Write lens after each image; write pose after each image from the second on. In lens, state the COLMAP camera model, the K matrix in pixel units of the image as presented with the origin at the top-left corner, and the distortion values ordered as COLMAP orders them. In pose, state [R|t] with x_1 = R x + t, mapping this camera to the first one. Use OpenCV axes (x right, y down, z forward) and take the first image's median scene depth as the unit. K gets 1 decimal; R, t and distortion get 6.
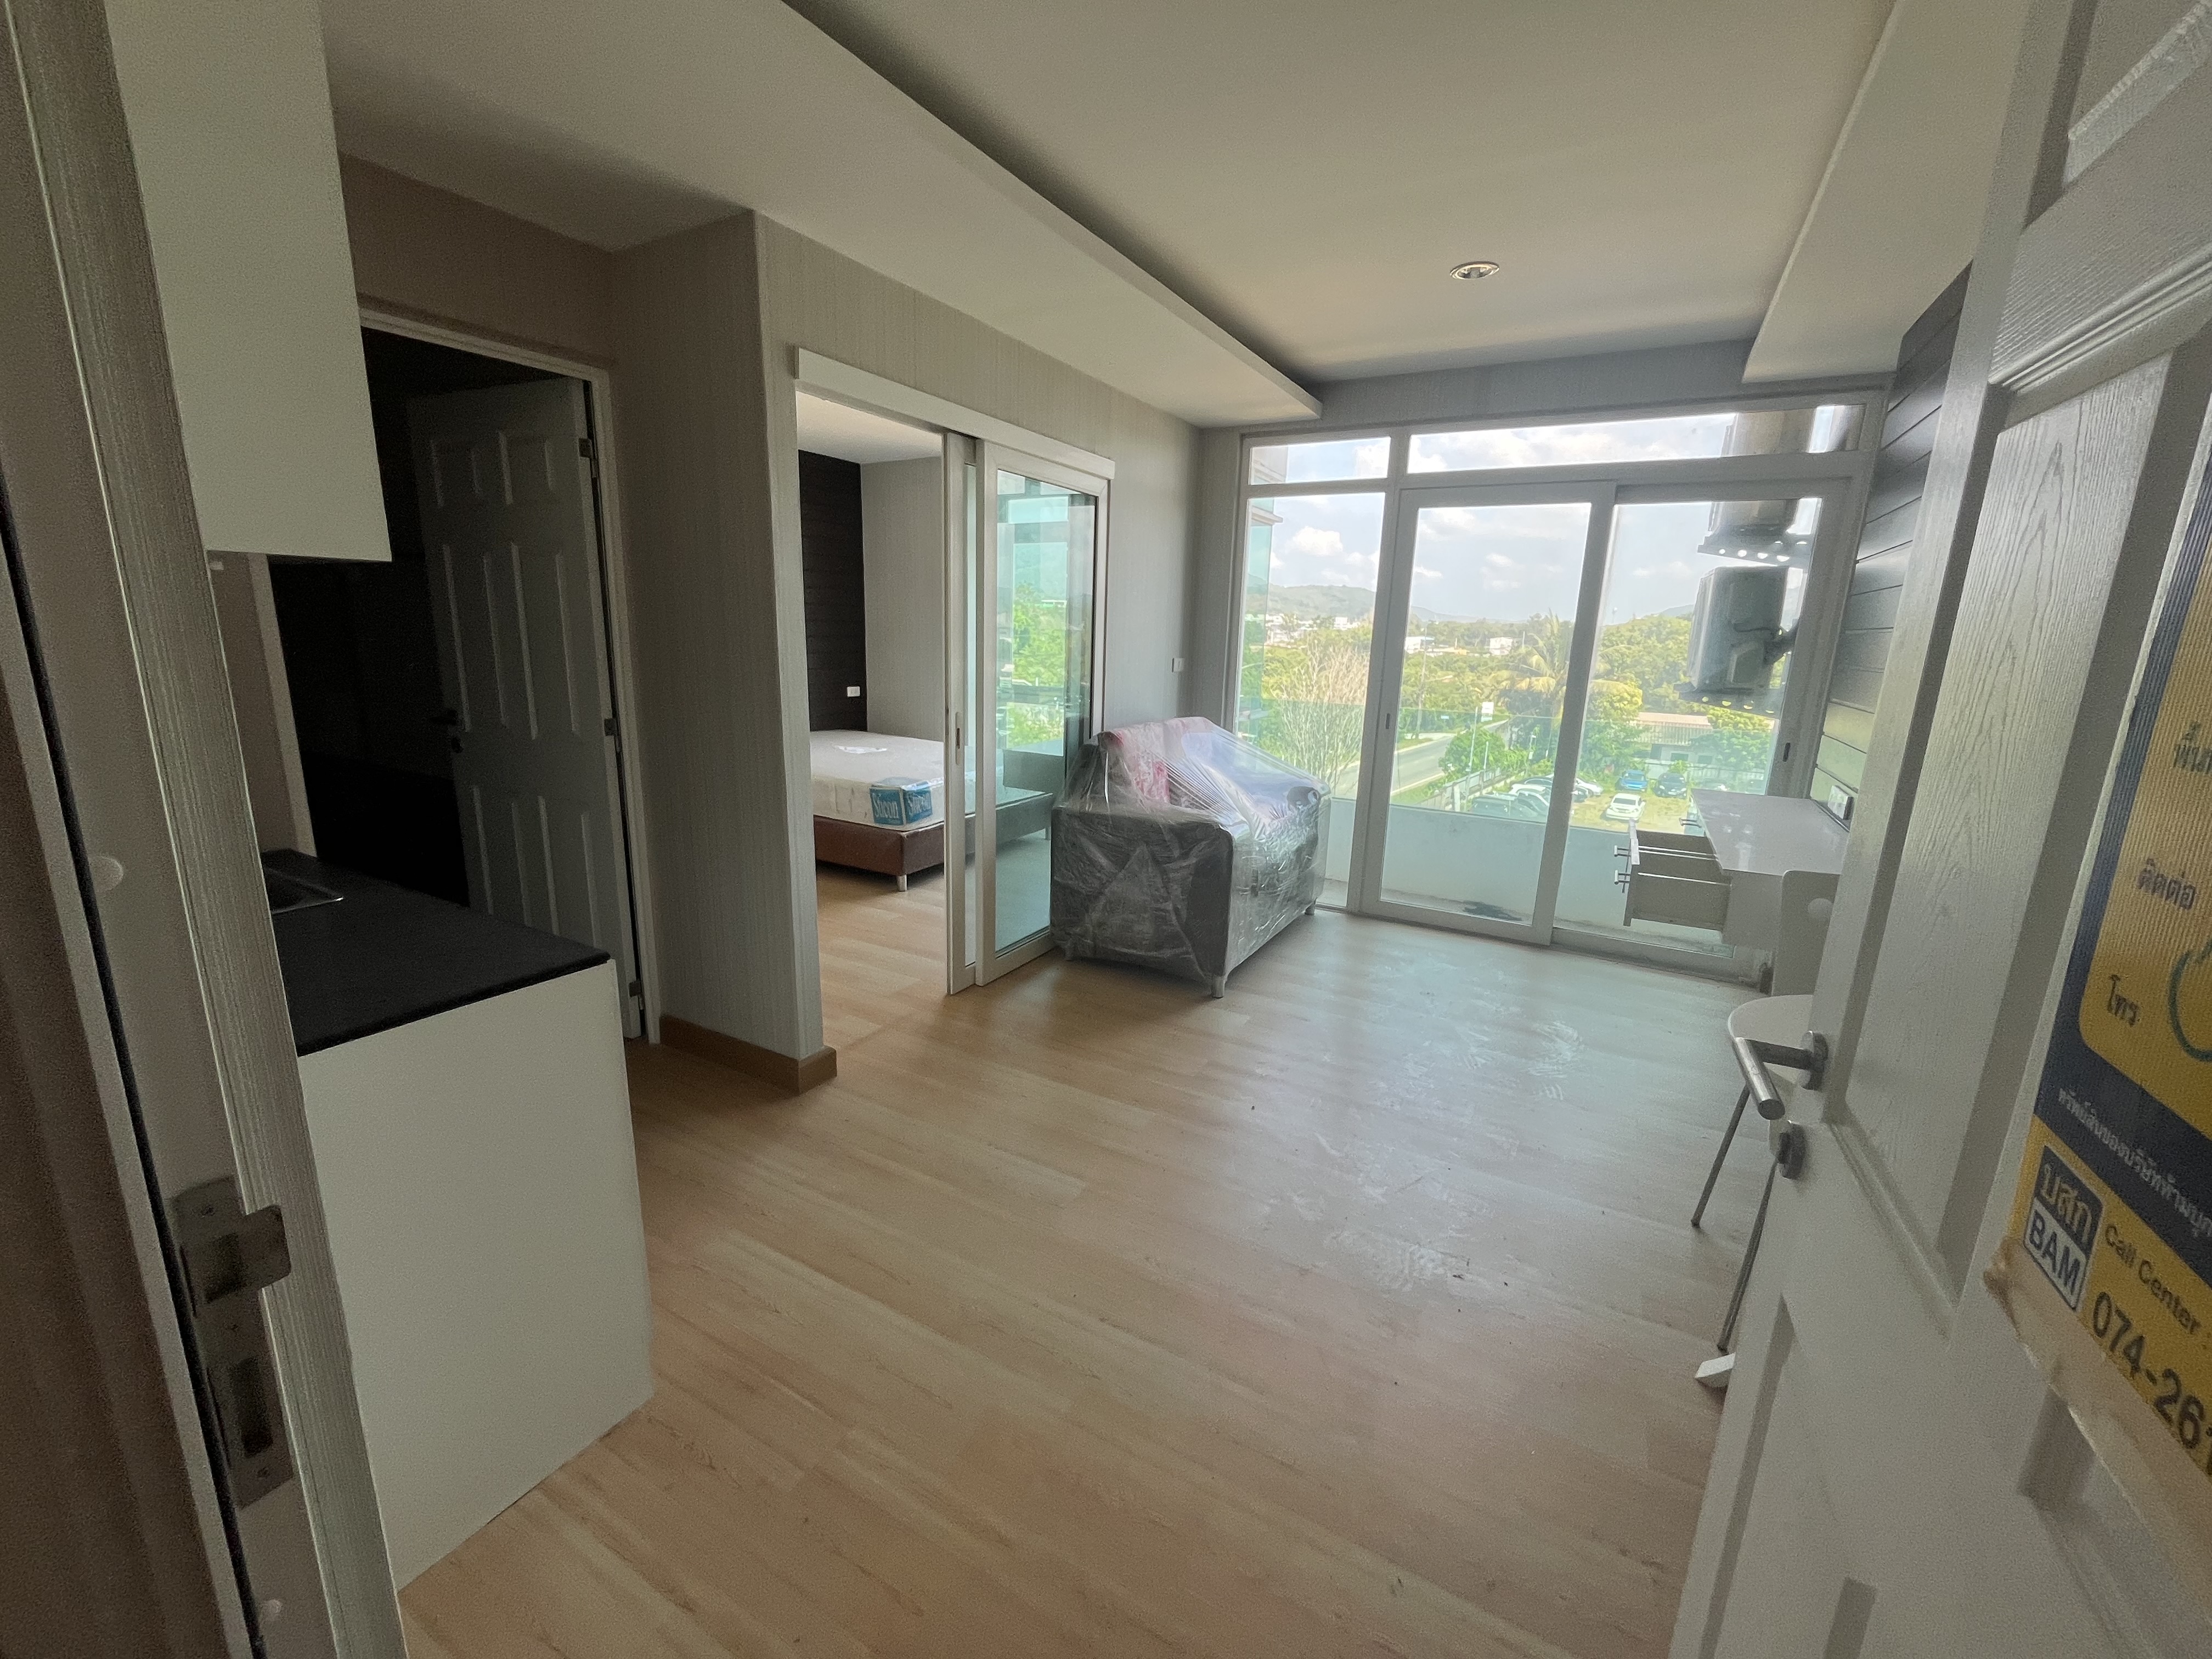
lens RADIAL K [[900.1, 0, 1097.2], [0, 900.1, 822.7], [0, 0, 1]] dist [-0.001817, 0.000133]
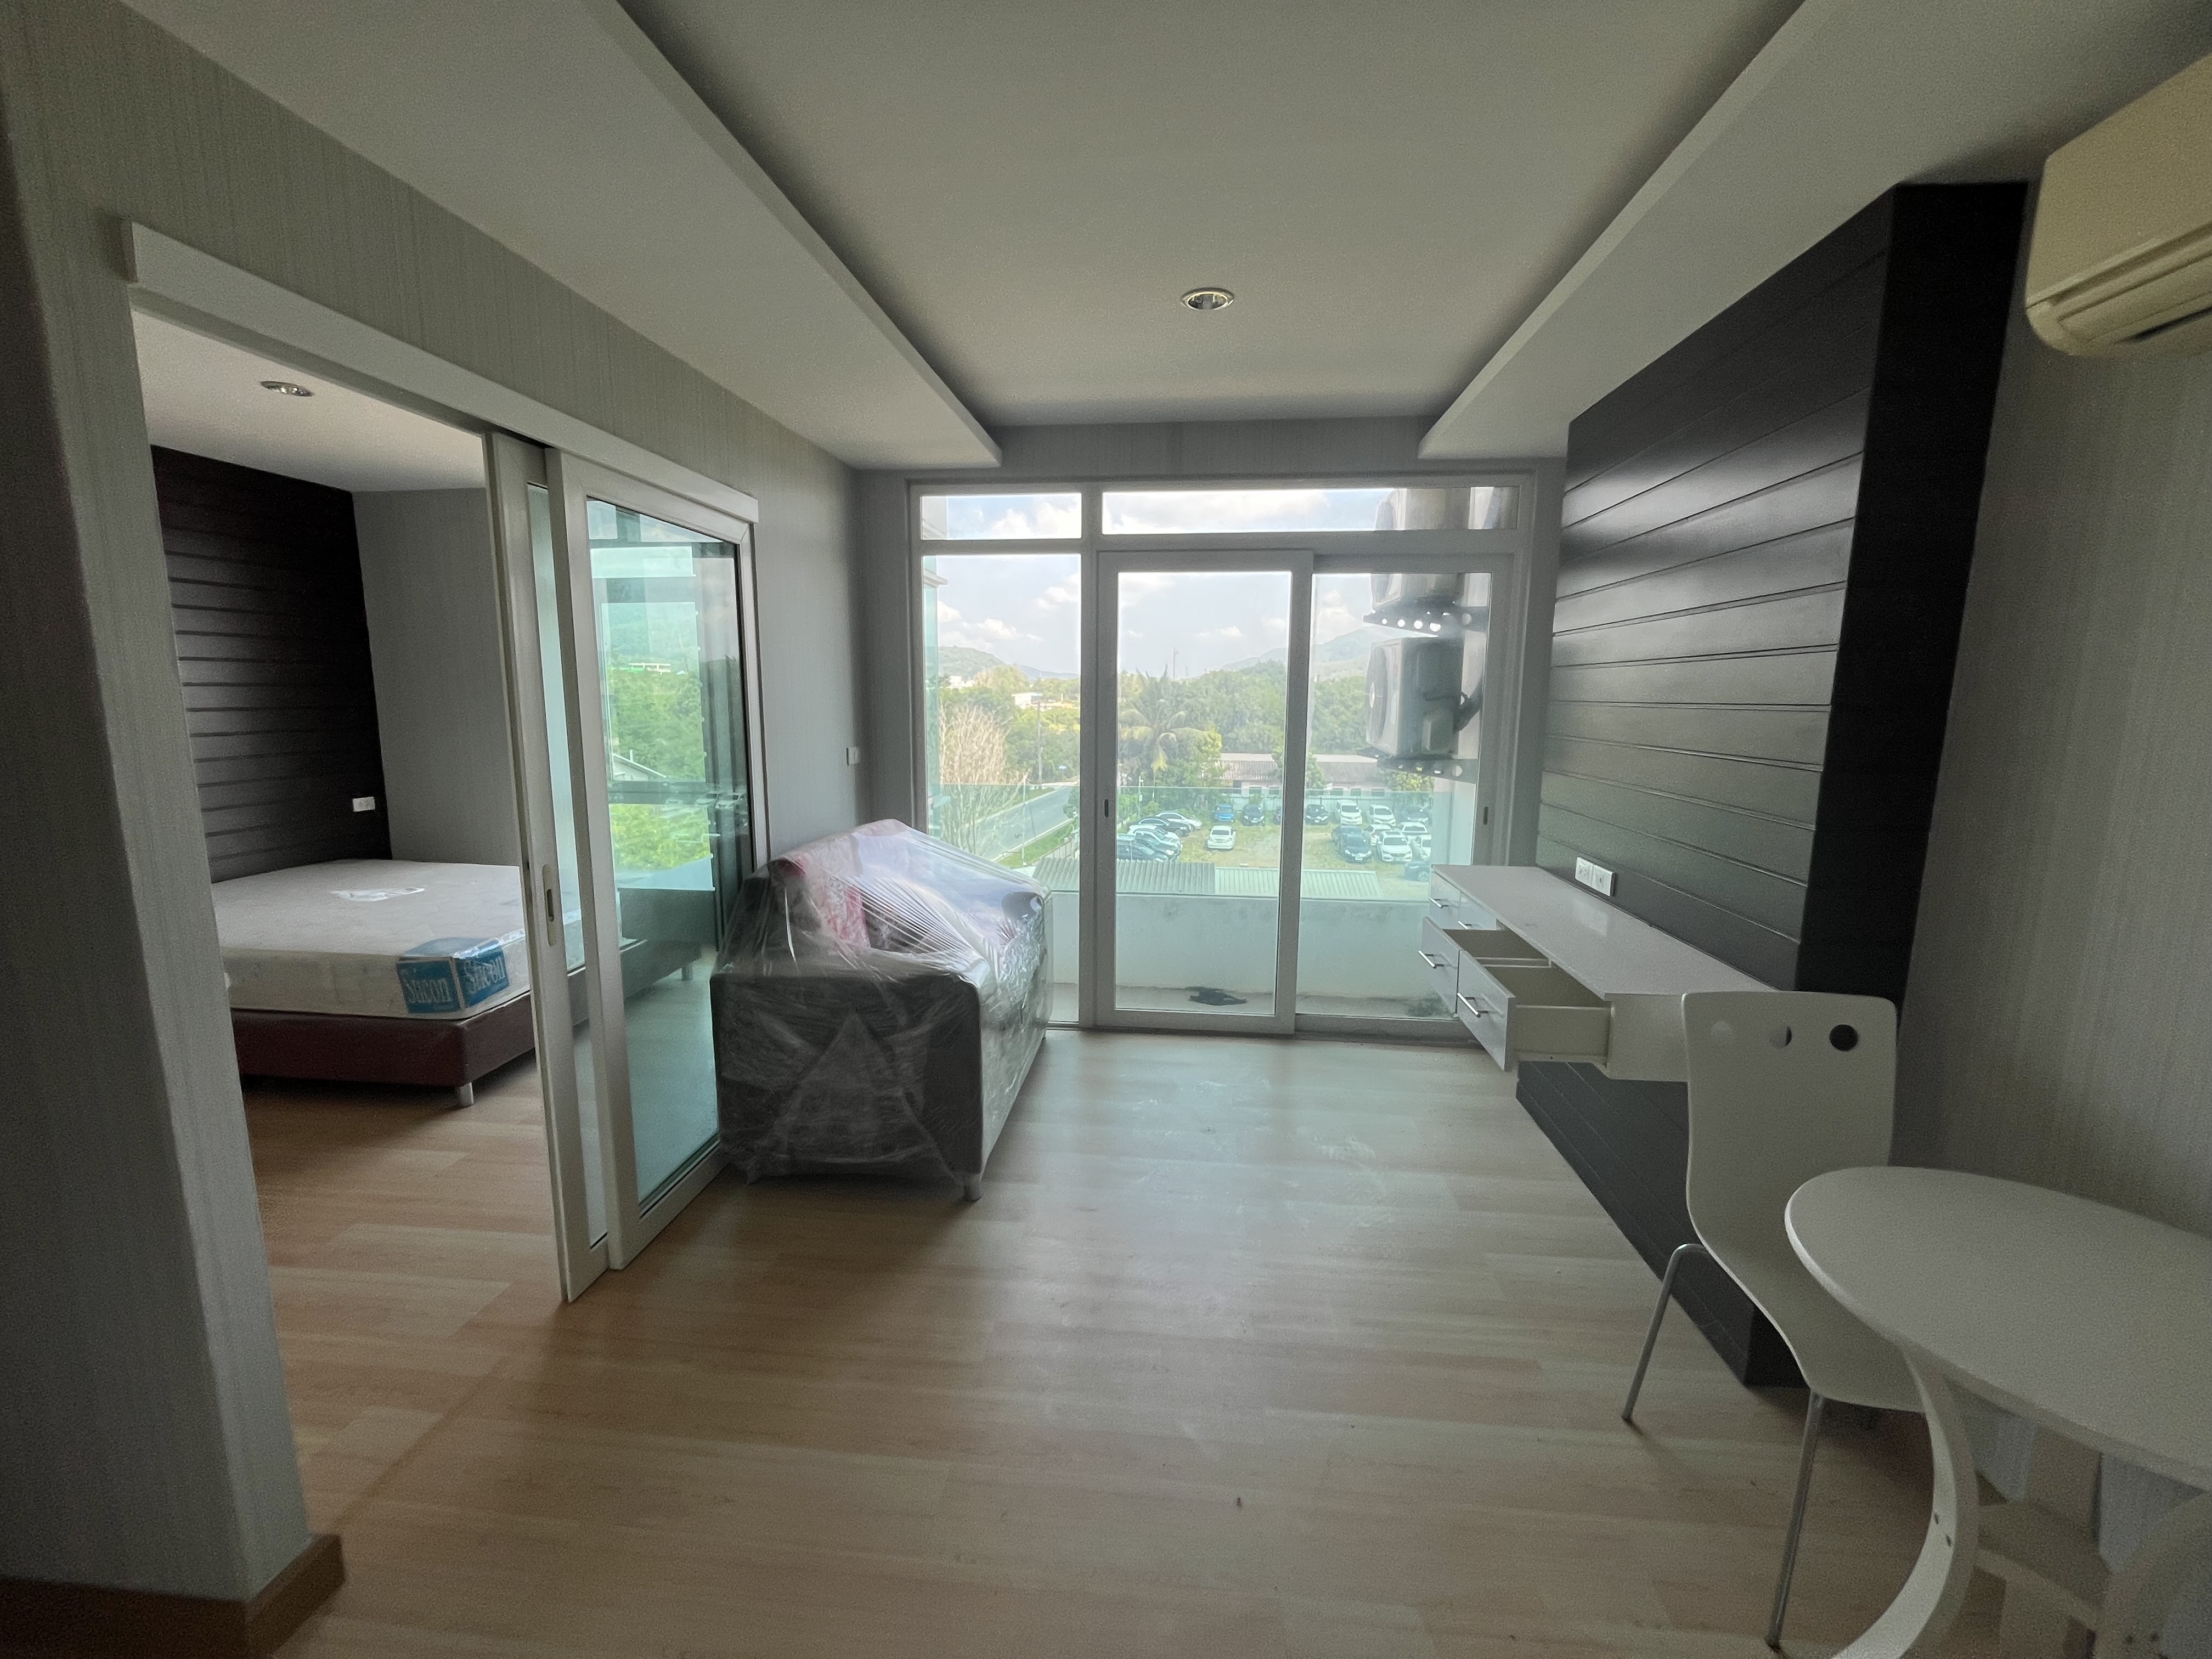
lens RADIAL K [[900.1, 0, 1100.6], [0, 900.1, 823.6], [0, 0, 1]] dist [-0.001817, 0.000133]
pose [[0.914196, -0.082846, 0.396713, -0.037163], [0.107697, 0.993349, -0.040738, -0.067616], [-0.390700, 0.079967, 0.917038, 0.208932]]
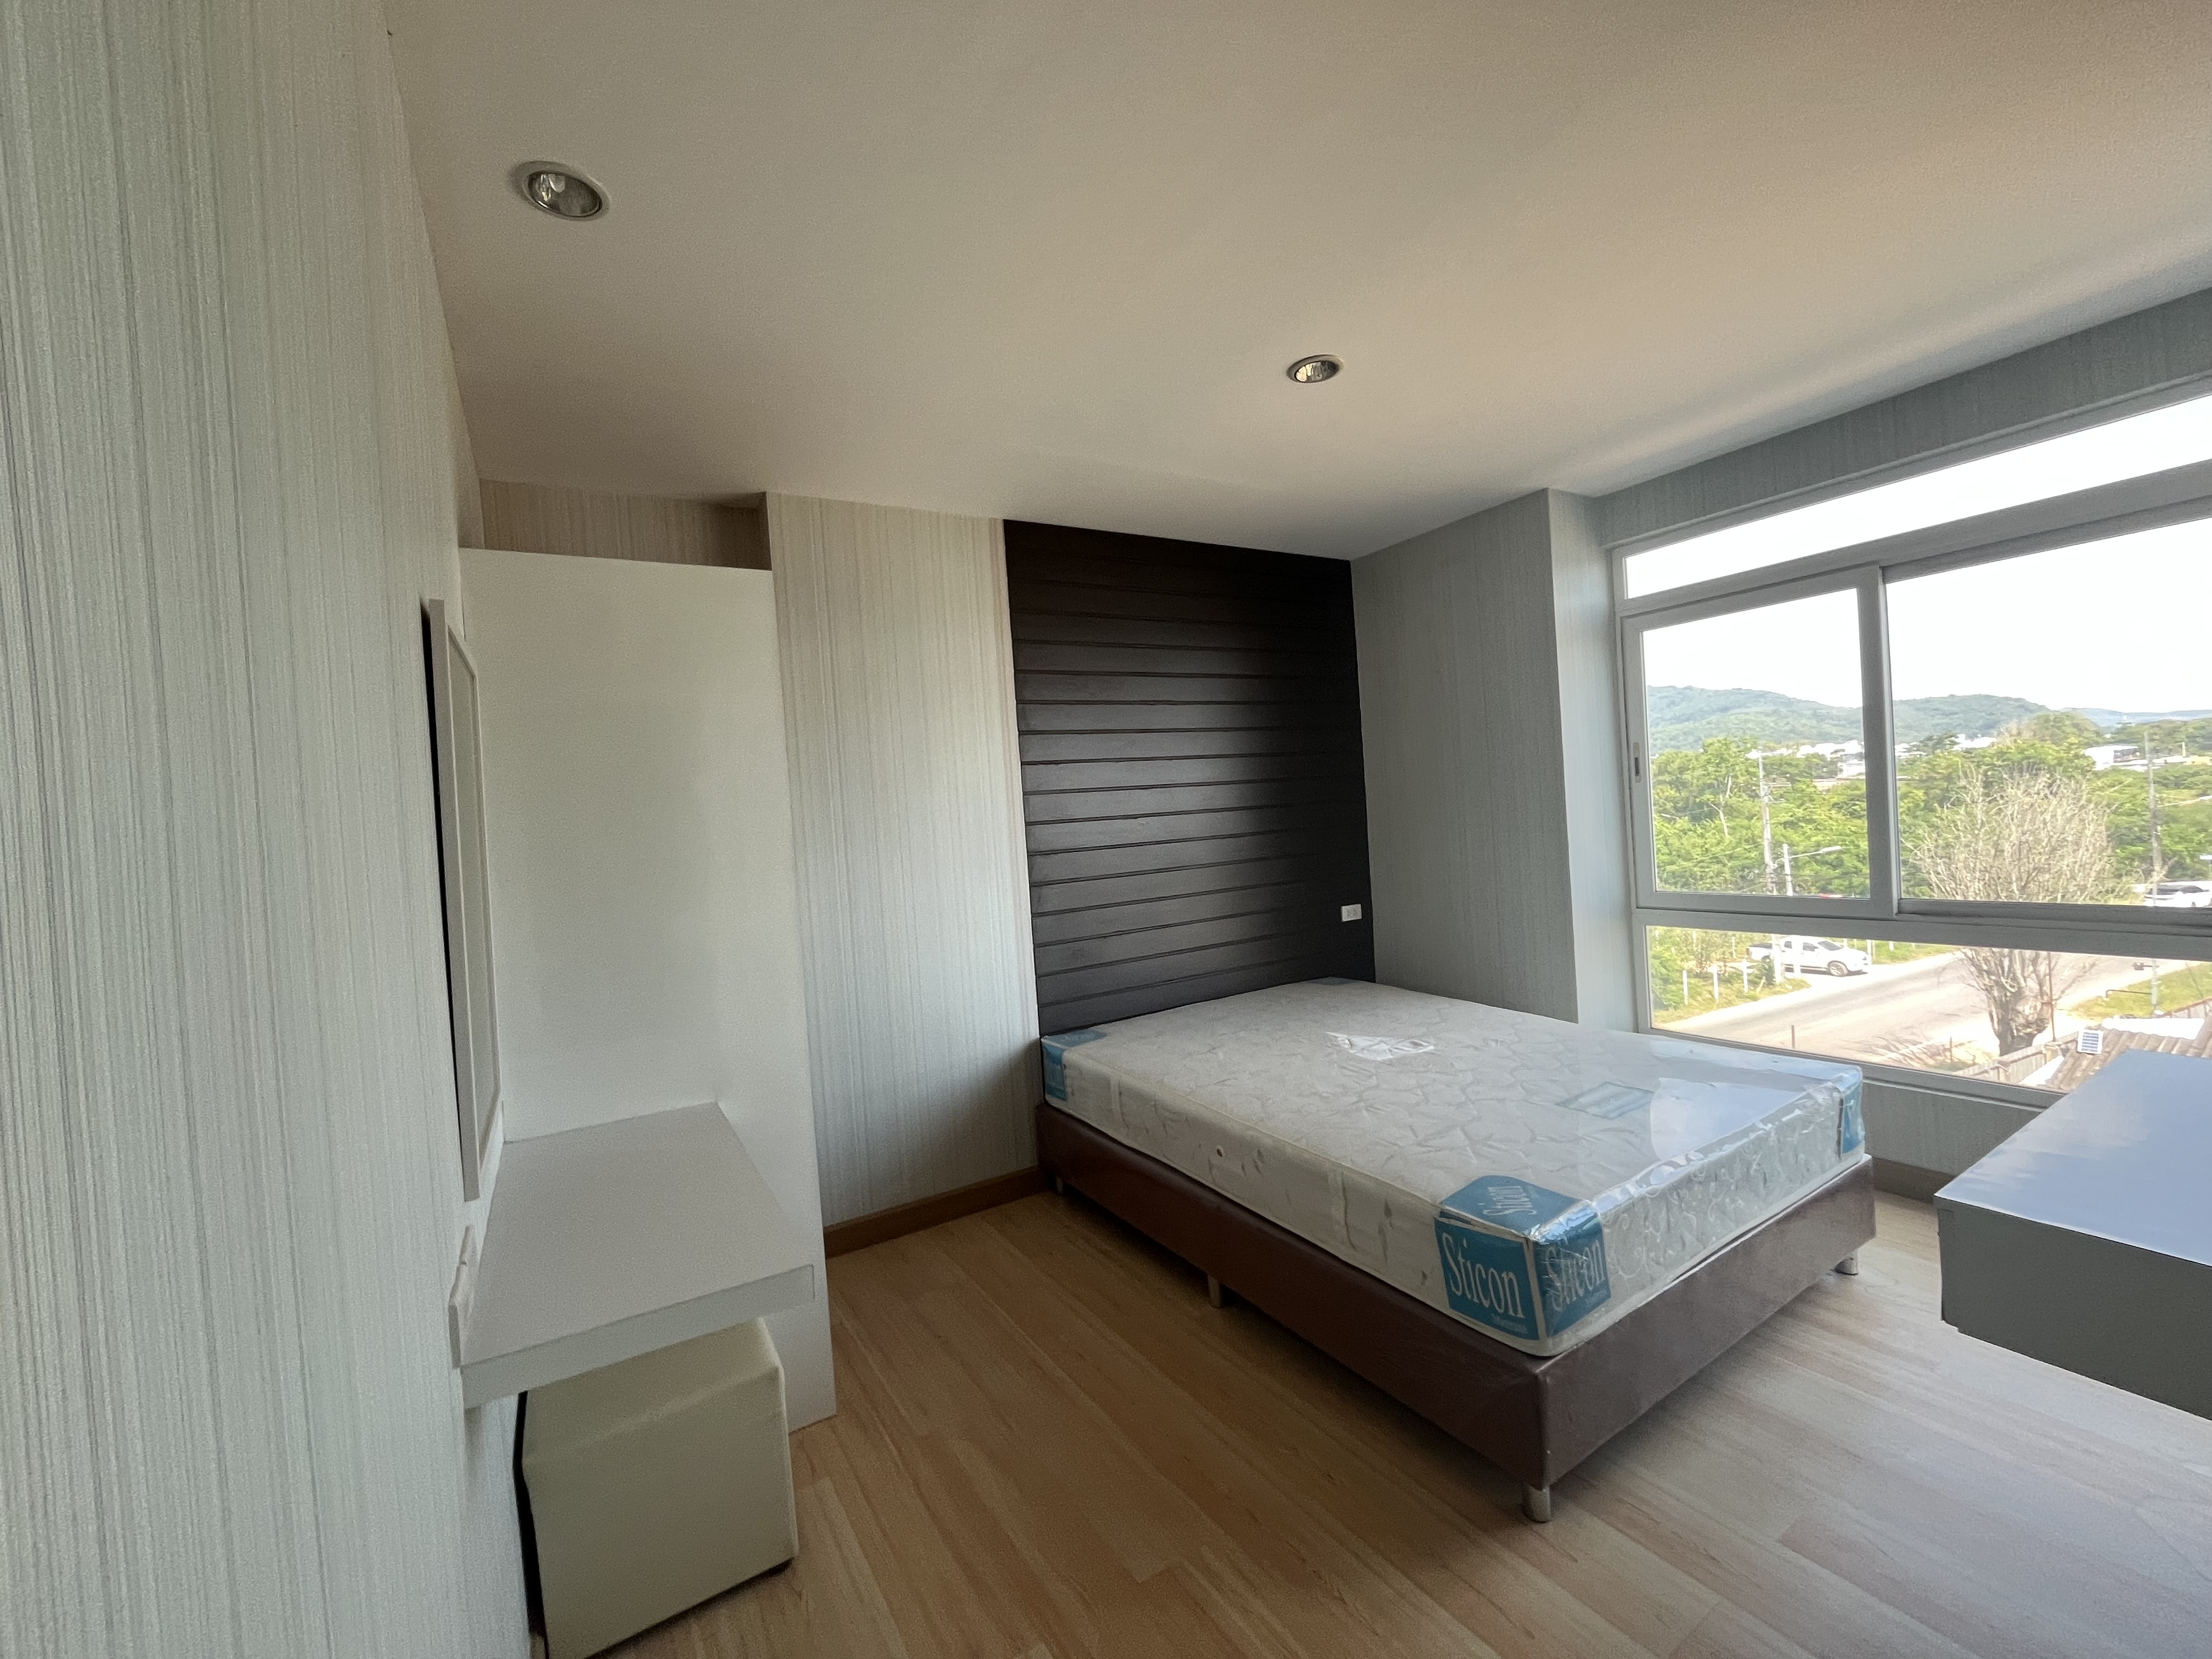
lens RADIAL K [[900.1, 0, 1102.7], [0, 900.1, 826.1], [0, 0, 1]] dist [-0.001817, 0.000133]
pose [[0.873424, -0.079233, -0.480471, -0.209589], [-0.012823, 0.982590, -0.185346, -0.154230], [0.486791, 0.168047, 0.857202, 0.669242]]
